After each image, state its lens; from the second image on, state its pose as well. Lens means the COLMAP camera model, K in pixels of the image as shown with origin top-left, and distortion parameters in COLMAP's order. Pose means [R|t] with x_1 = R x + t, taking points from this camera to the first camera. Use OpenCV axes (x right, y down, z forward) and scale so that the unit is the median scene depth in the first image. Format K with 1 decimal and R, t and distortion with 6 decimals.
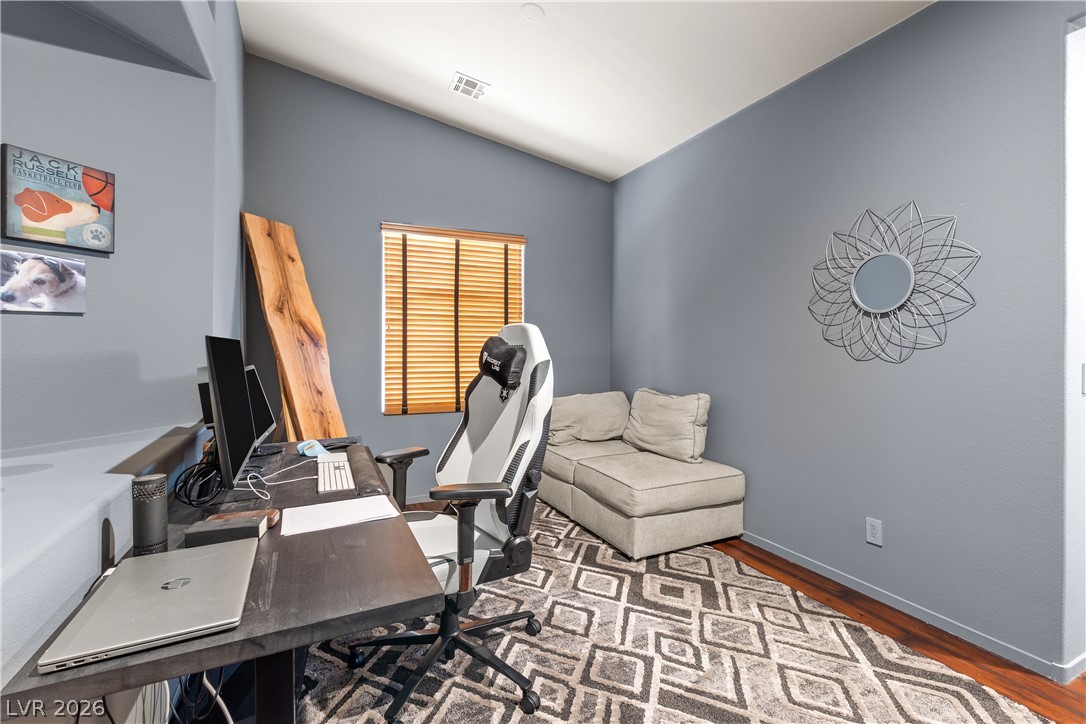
lens RADIAL K [[482.2, 0, 541.0], [0, 482.2, 352.5], [0, 0, 1]] dist [-0.005101, -0.000408]
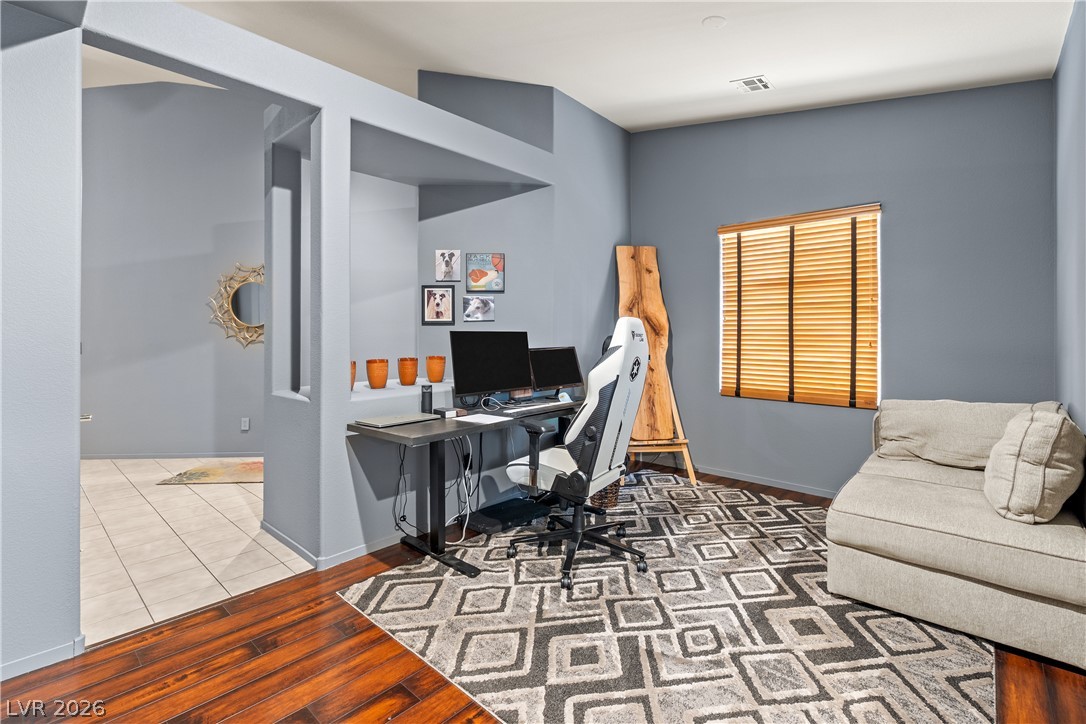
lens RADIAL K [[482.2, 0, 541.5], [0, 482.2, 337.0], [0, 0, 1]] dist [-0.005101, -0.000408]
pose [[0.395097, 0.002871, -0.918635, 0.555798], [-0.010616, 0.999943, -0.001440, -0.001875], [0.918578, 0.010321, 0.395104, 0.156169]]
